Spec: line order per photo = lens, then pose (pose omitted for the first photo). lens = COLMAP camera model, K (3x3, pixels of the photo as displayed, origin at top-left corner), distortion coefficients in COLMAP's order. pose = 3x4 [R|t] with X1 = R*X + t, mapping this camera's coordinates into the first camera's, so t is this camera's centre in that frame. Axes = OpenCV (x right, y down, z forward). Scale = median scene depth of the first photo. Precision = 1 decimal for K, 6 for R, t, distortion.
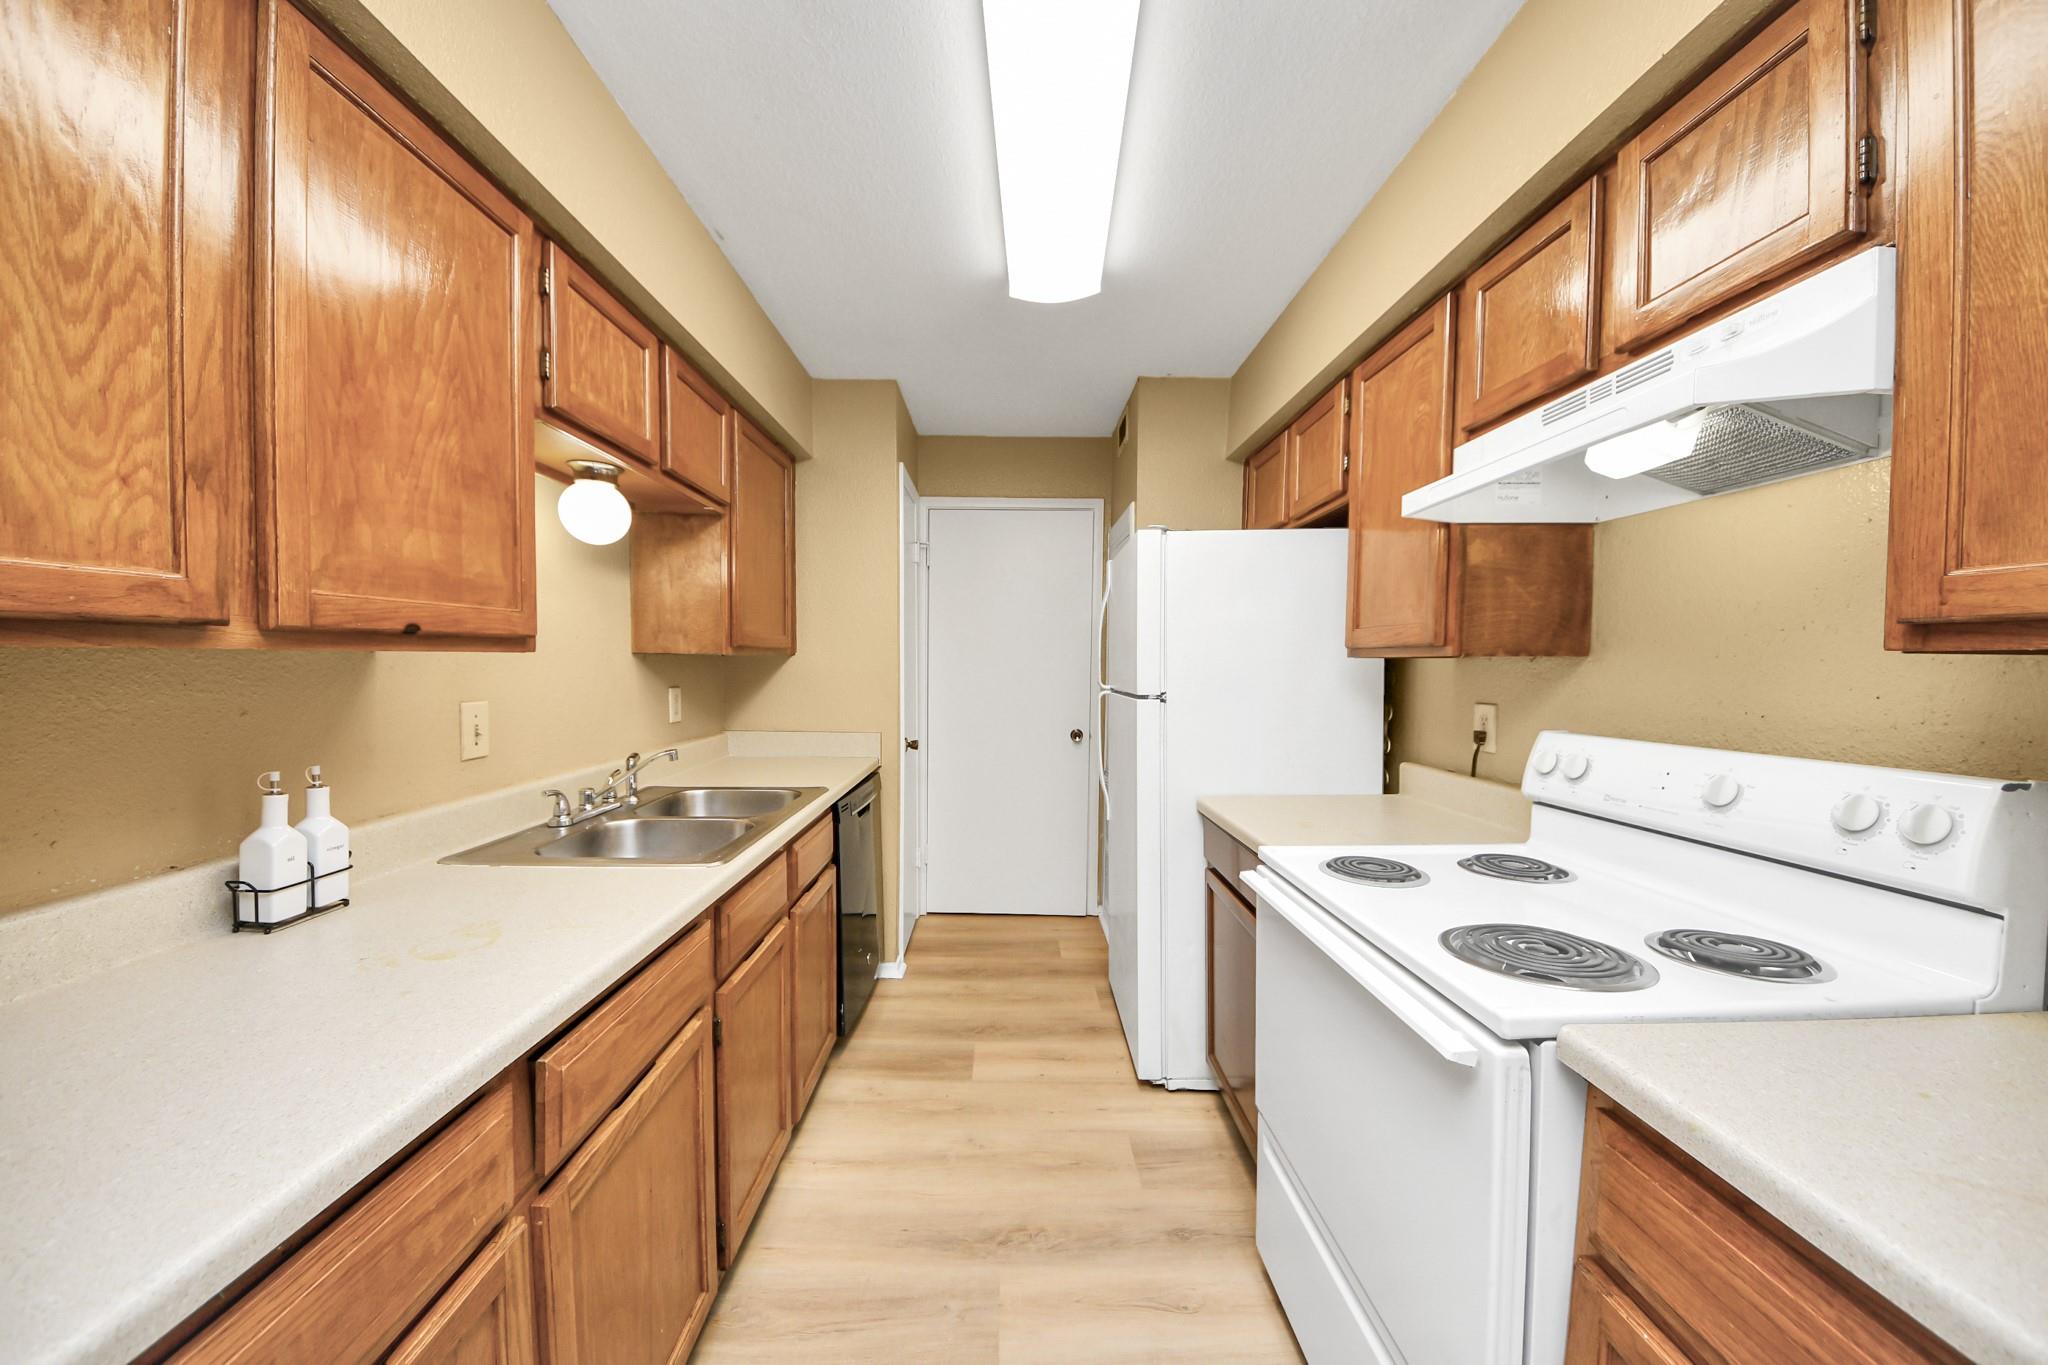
lens RADIAL K [[721.7, 0, 1019.1], [0, 721.7, 686.8], [0, 0, 1]] dist [0.026098, -0.015016]
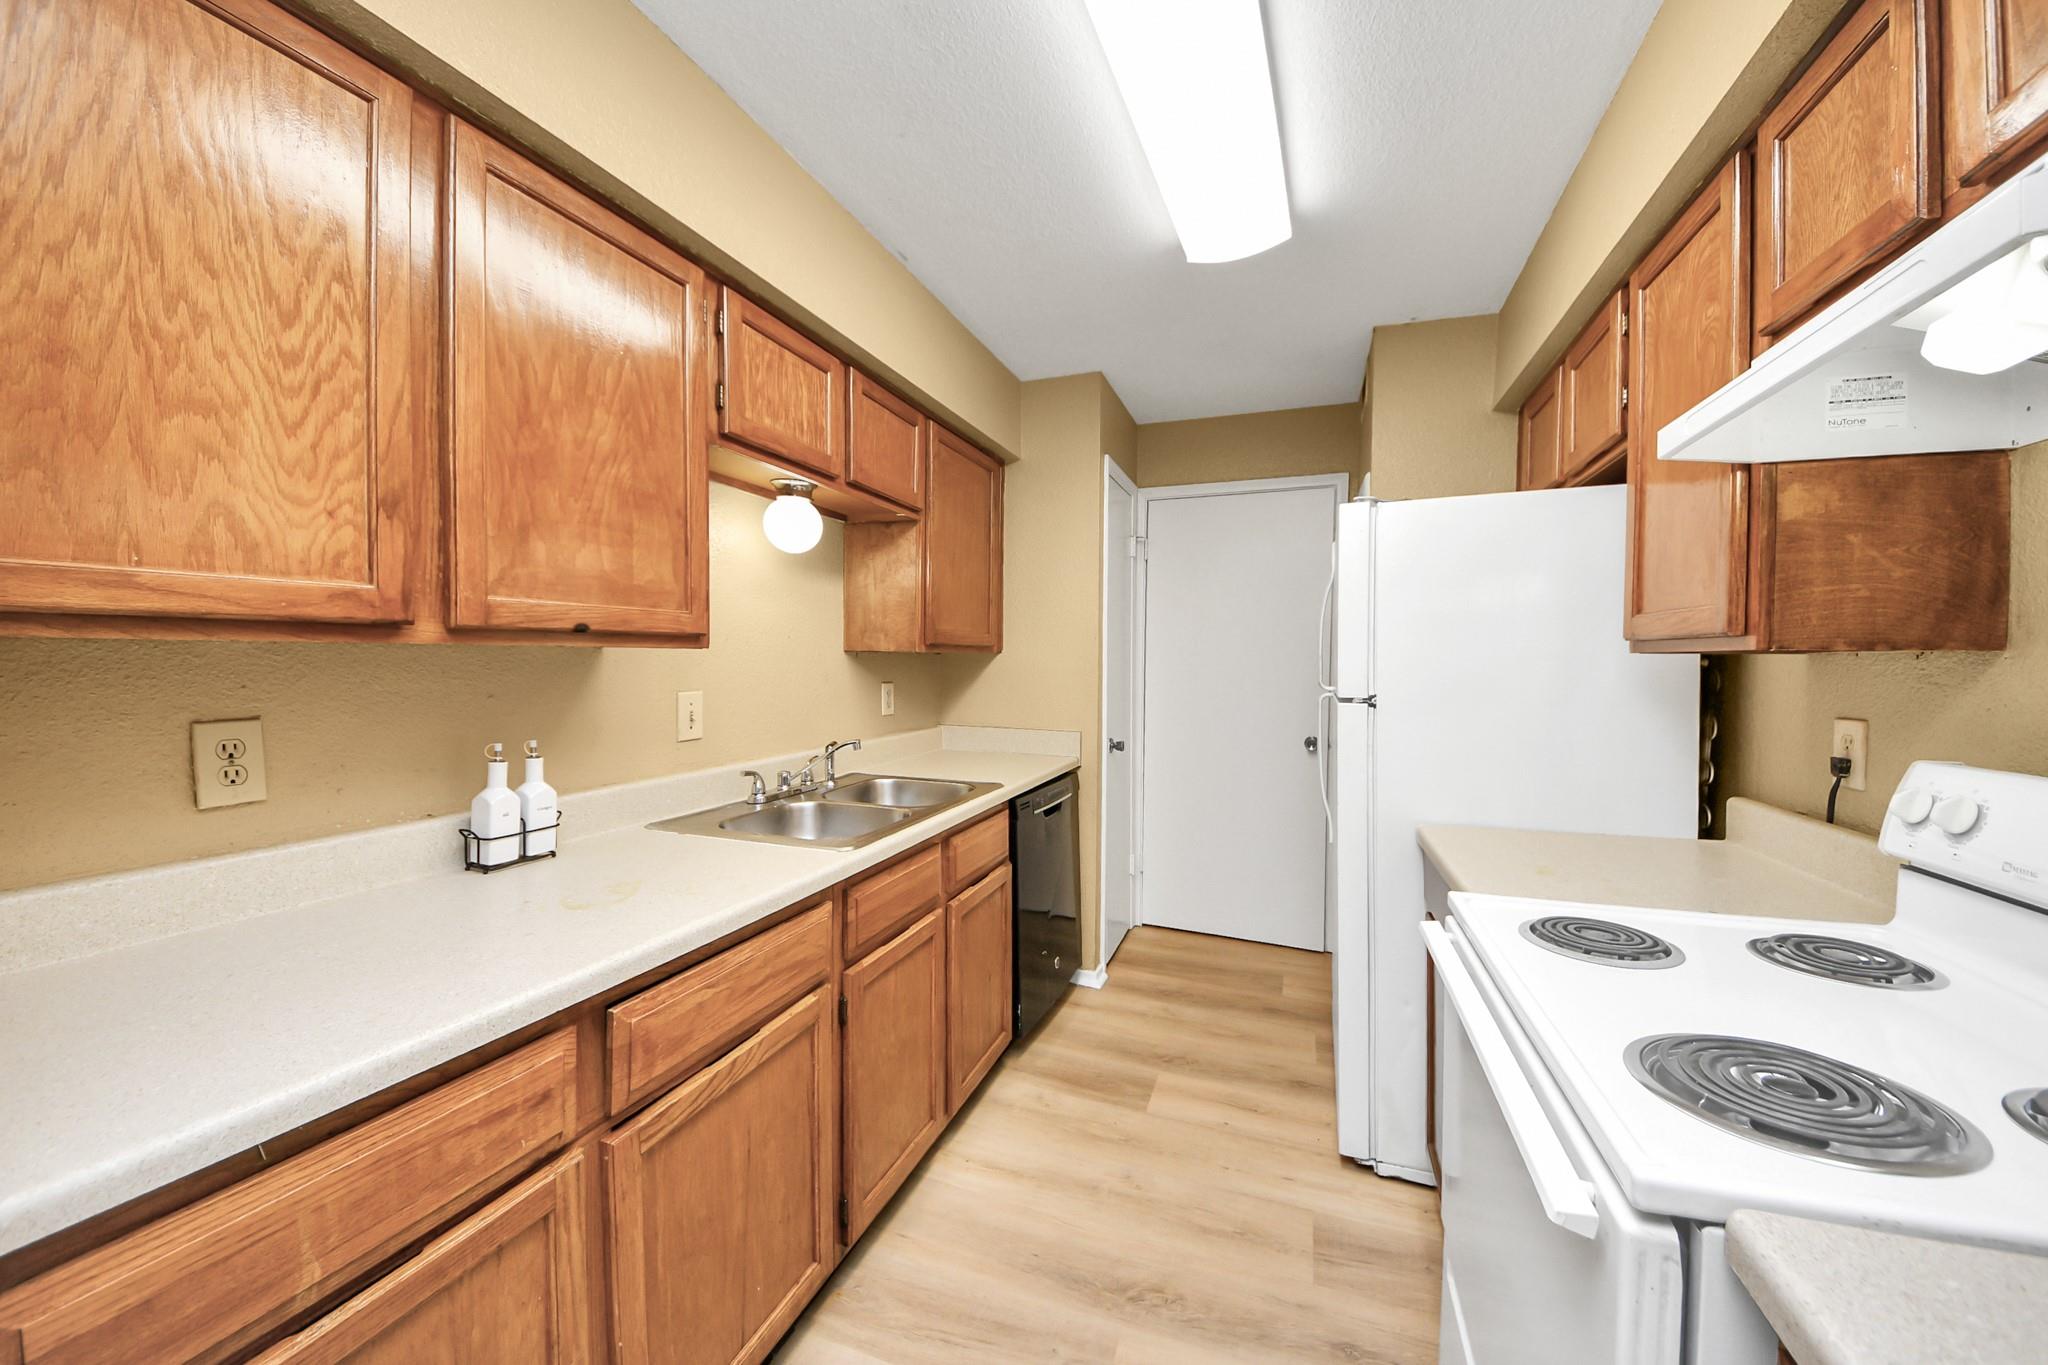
lens RADIAL K [[739.2, 0, 1043.4], [0, 739.2, 674.1], [0, 0, 1]] dist [0.034449, -0.020939]
pose [[0.939339, 0.008199, -0.342894, 0.184795], [-0.014301, 0.999781, -0.015272, 0.002292], [0.342693, 0.019249, 0.939250, 0.072337]]
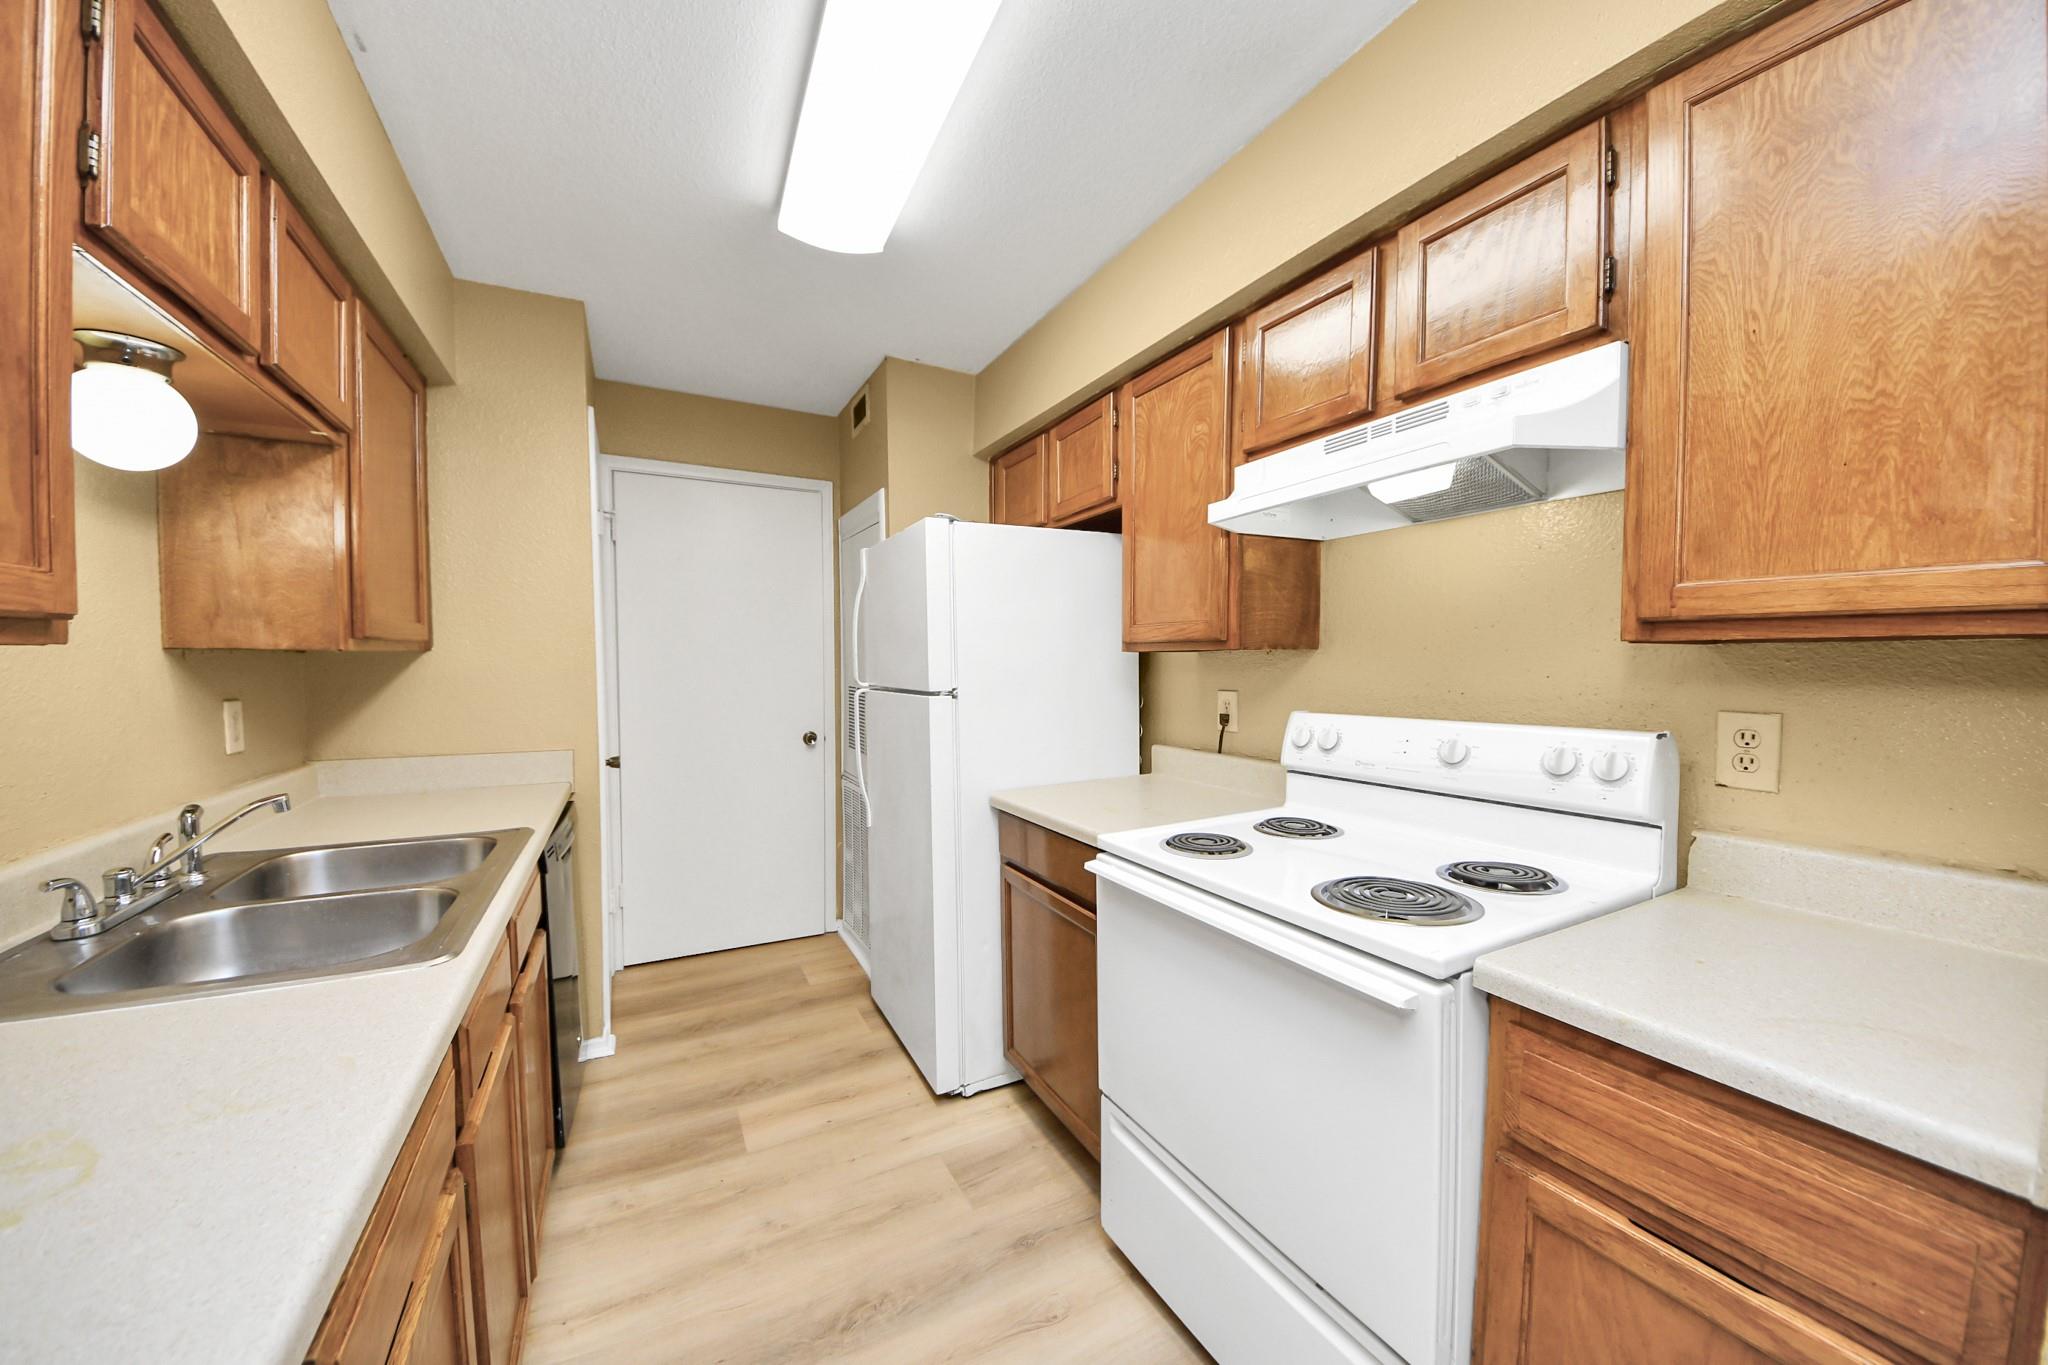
lens RADIAL K [[727.9, 0, 1018.1], [0, 727.9, 685.8], [0, 0, 1]] dist [0.031006, -0.015807]
pose [[0.893715, -0.024447, 0.447968, -0.210405], [0.023491, 0.999694, 0.007691, -0.001690], [-0.448019, 0.003649, 0.894017, 0.121284]]
